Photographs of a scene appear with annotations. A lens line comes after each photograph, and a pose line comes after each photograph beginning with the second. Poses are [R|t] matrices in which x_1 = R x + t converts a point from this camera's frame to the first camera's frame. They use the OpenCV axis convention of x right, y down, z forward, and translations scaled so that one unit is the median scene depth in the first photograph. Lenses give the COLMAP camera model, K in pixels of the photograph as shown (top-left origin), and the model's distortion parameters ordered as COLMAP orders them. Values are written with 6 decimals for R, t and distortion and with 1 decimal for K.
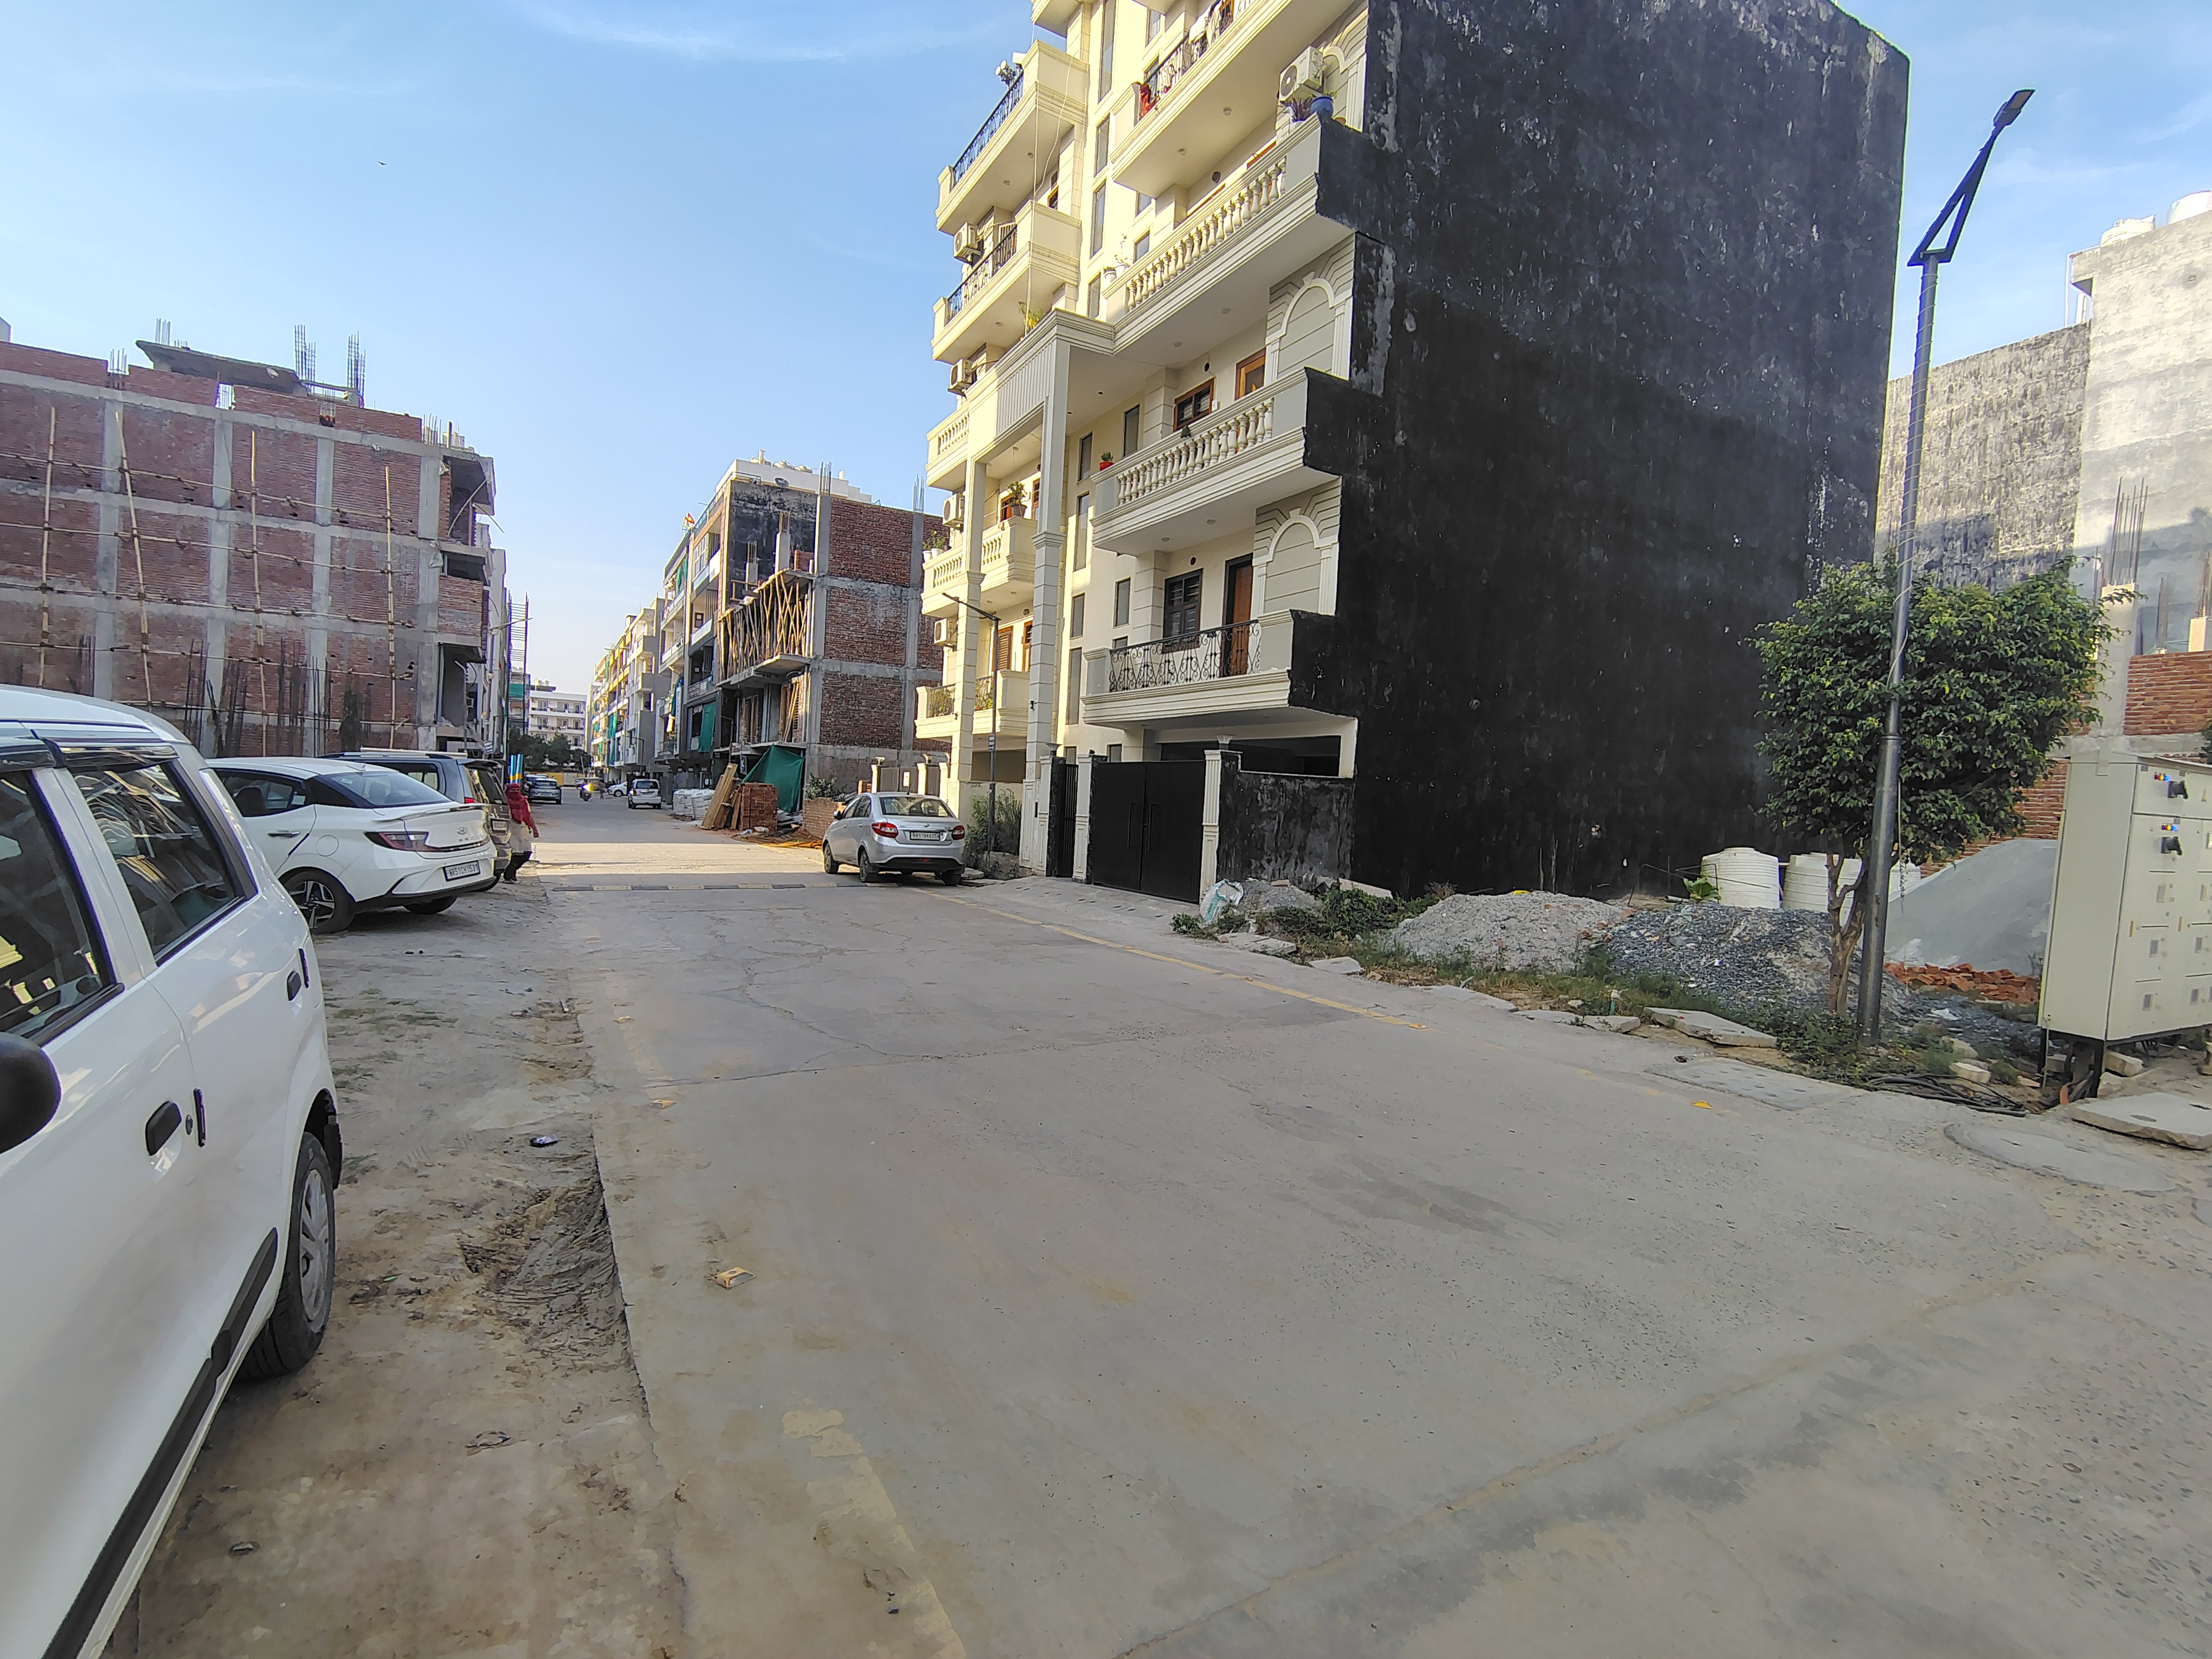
lens RADIAL K [[1043.7, 0, 1060.1], [0, 1043.7, 827.3], [0, 0, 1]] dist [-0.014614, 0.007381]
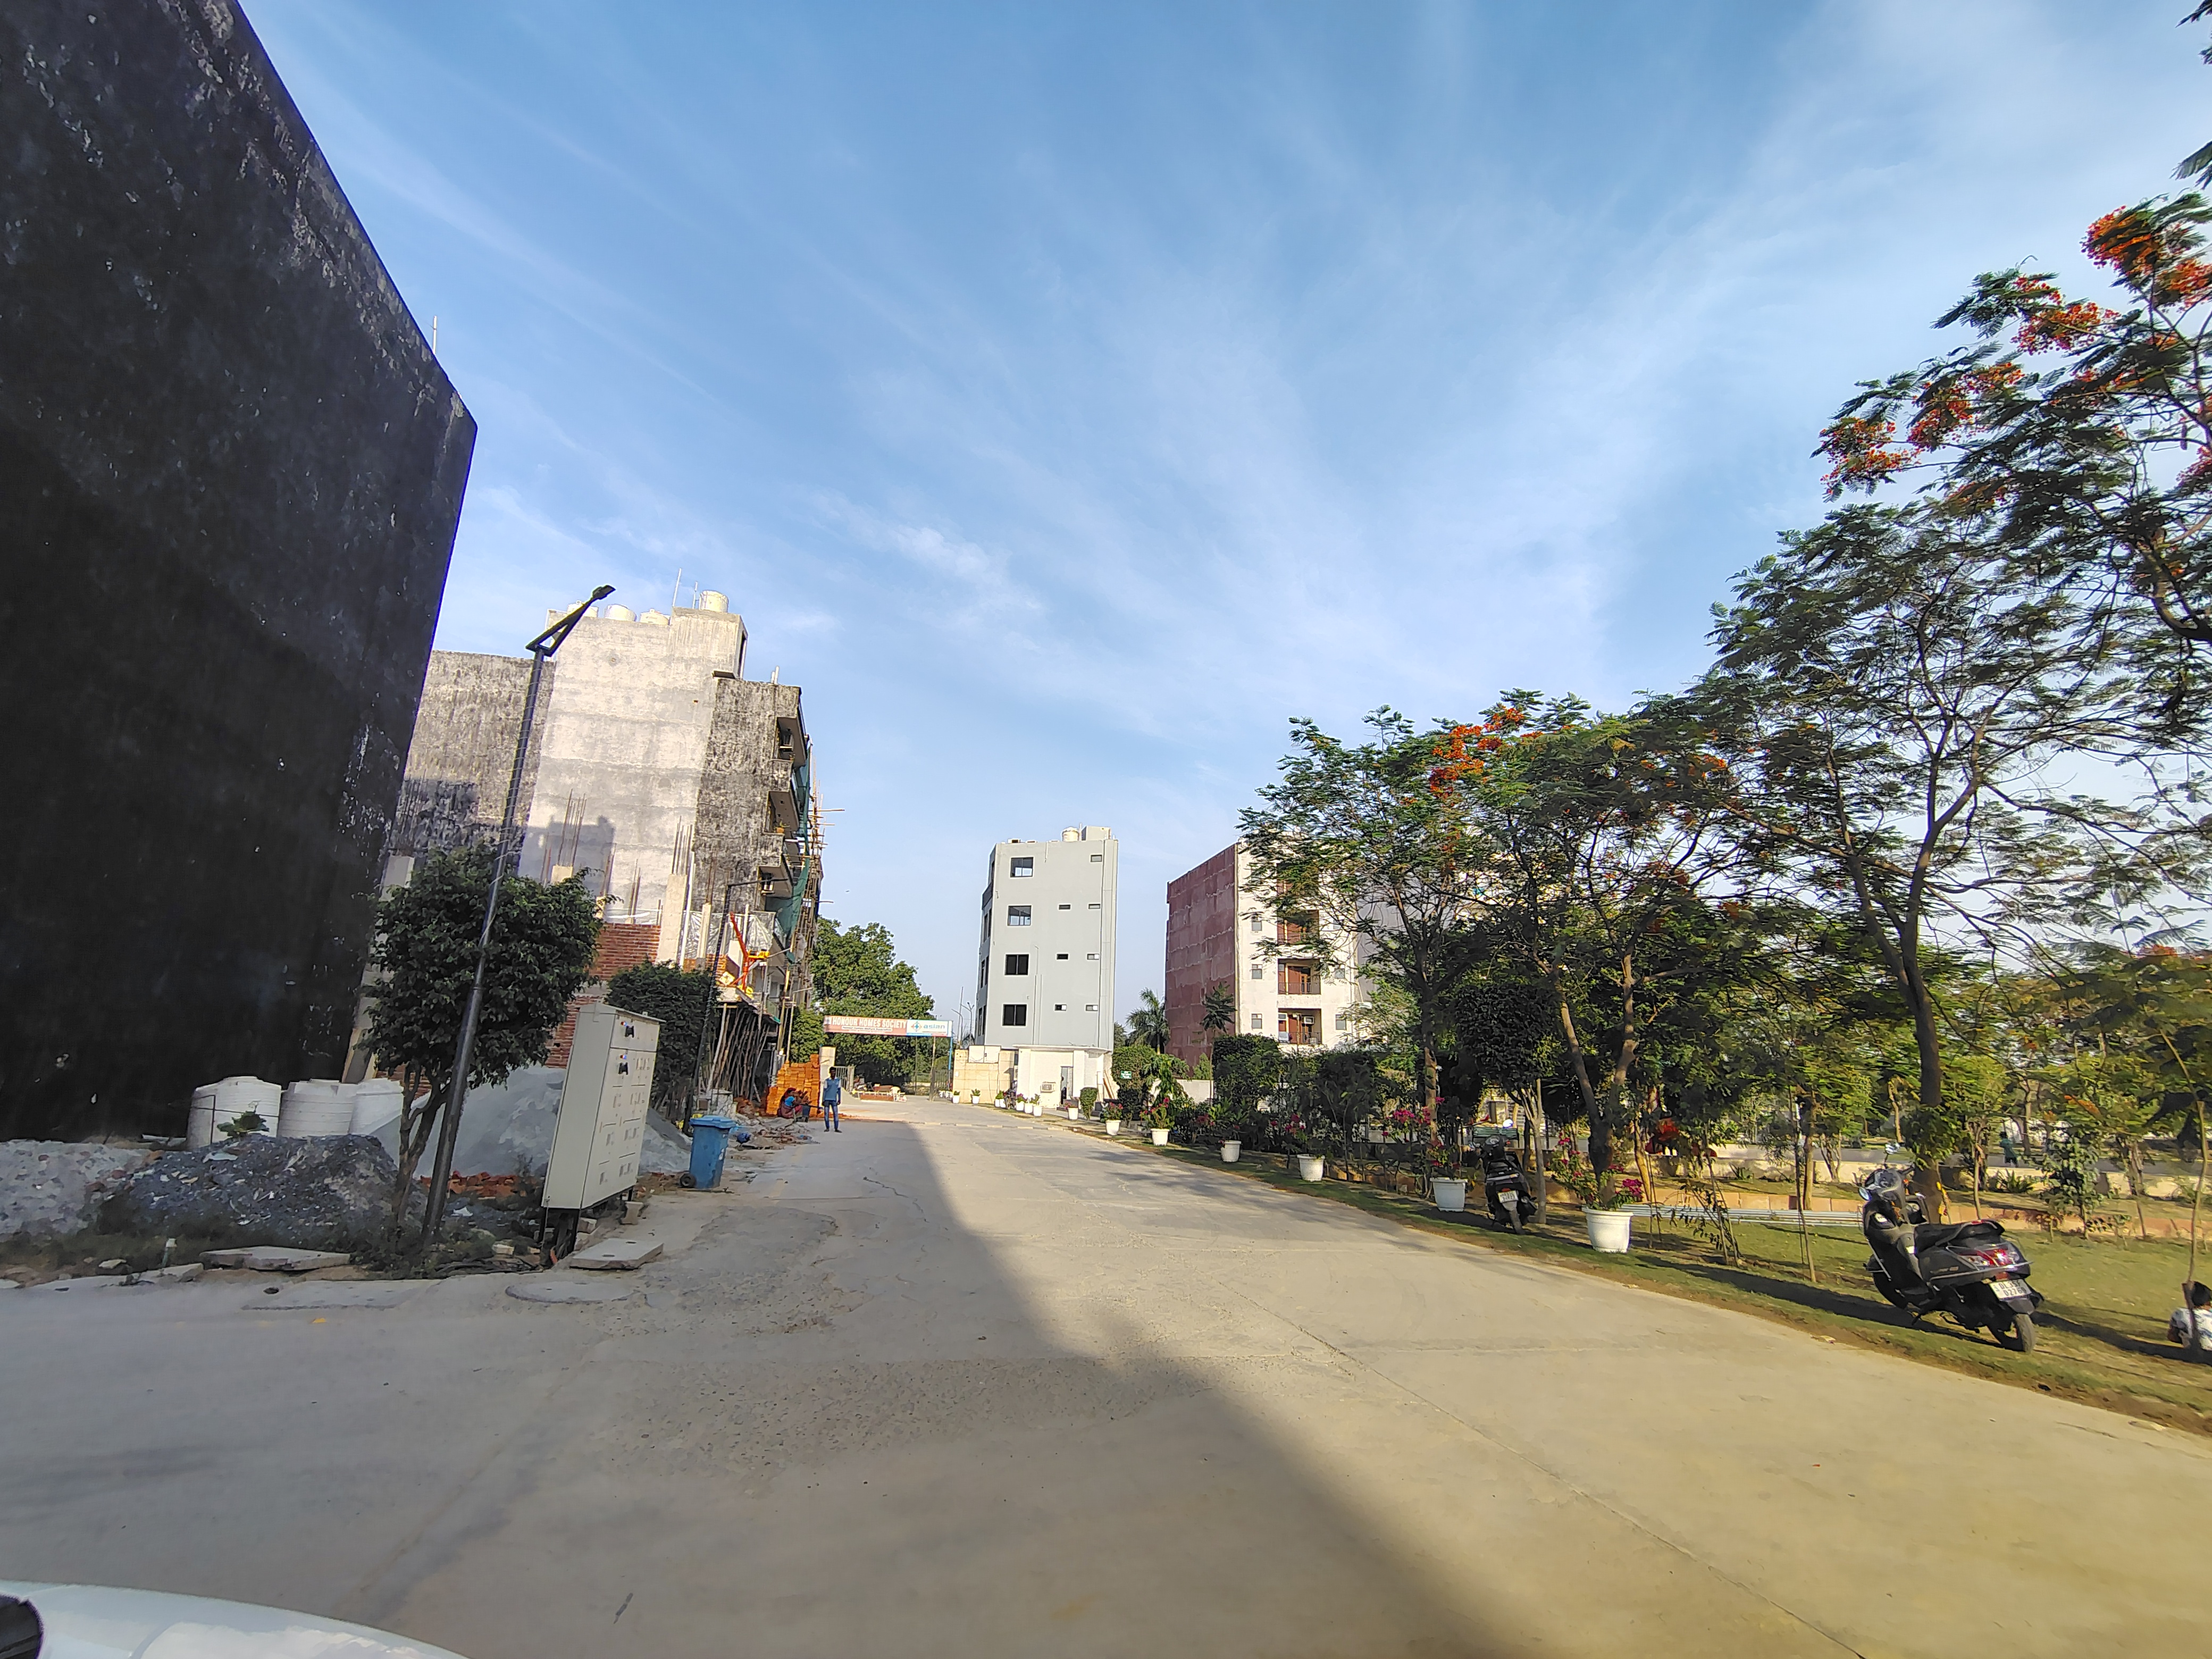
lens RADIAL K [[1032.6, 0, 1100.5], [0, 1032.6, 828.2], [0, 0, 1]] dist [-0.001537, 0.000852]
pose [[0.270531, 0.194796, 0.942798, -0.145191], [0.008250, 0.978810, -0.204604, -0.007029], [-0.962676, 0.063129, 0.263191, -0.059911]]
